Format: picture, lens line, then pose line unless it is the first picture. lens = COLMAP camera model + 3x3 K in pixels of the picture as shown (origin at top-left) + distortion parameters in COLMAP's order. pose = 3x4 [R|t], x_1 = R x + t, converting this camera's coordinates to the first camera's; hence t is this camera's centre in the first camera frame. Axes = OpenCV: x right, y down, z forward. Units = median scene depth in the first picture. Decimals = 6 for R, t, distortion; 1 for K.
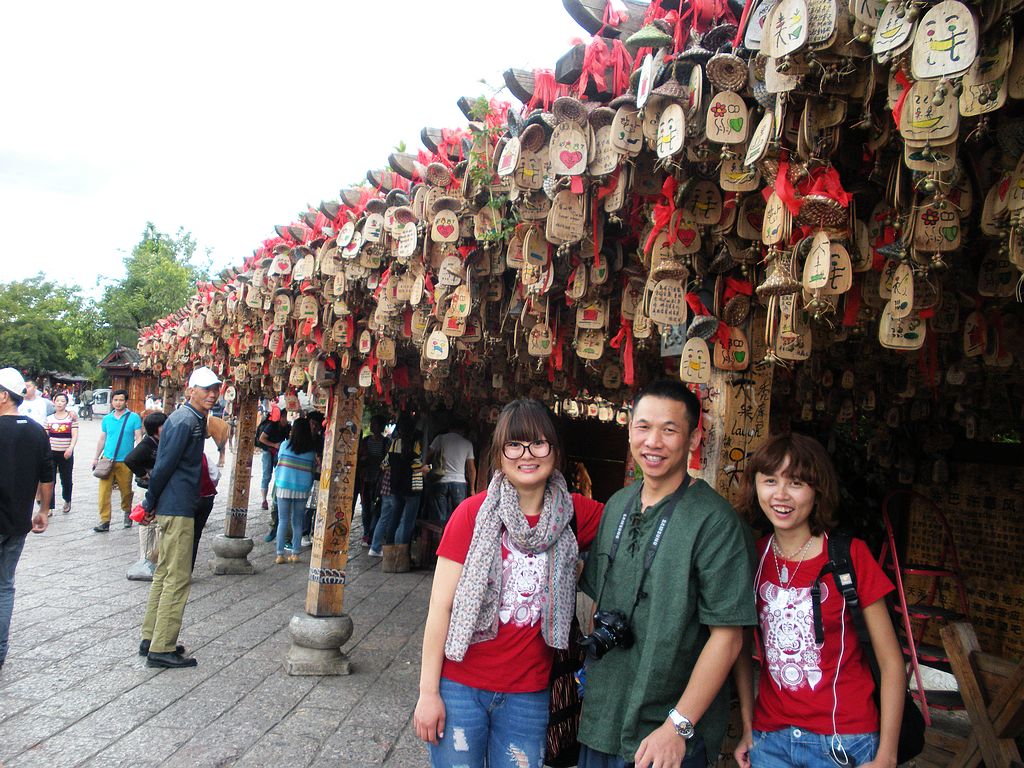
lens RADIAL K [[1086.8, 0, 512.0], [0, 1086.8, 384.0], [0, 0, 1]] dist [0.090612, 0.023822]
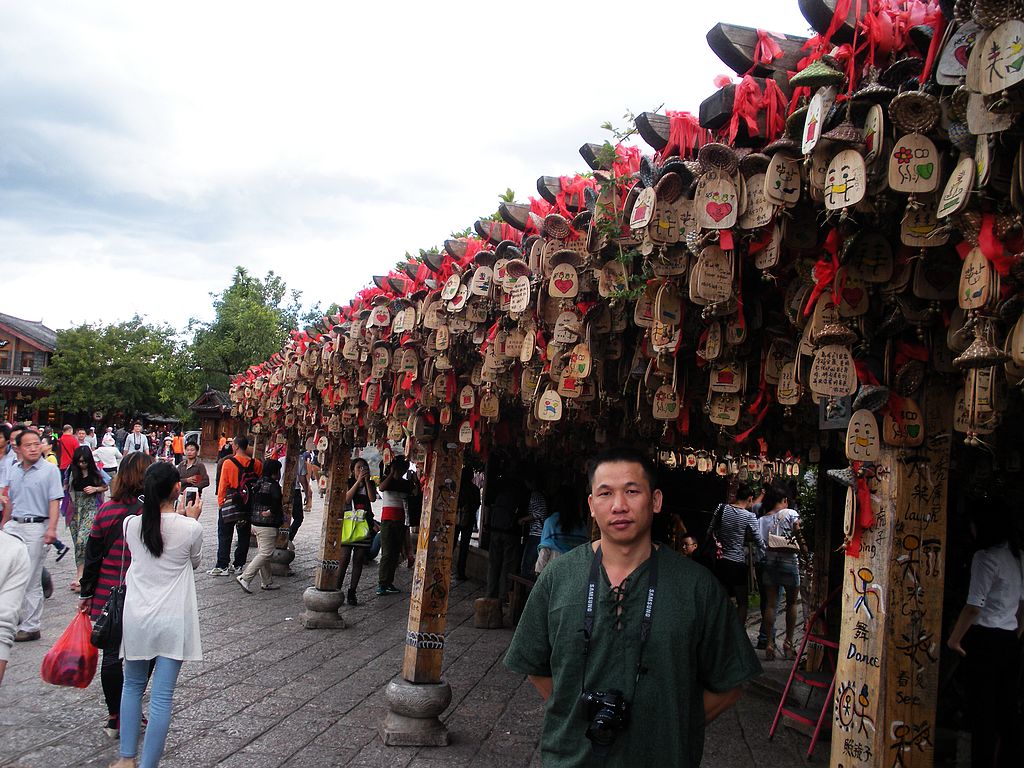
lens RADIAL K [[1051.8, 0, 512.0], [0, 1051.8, 384.0], [0, 0, 1]] dist [0.089891, 0.029210]
pose [[0.998266, 0.000199, -0.058865, -0.051849], [-0.001856, 0.999603, -0.028098, -0.030869], [0.058837, 0.028159, 0.997870, 0.097846]]
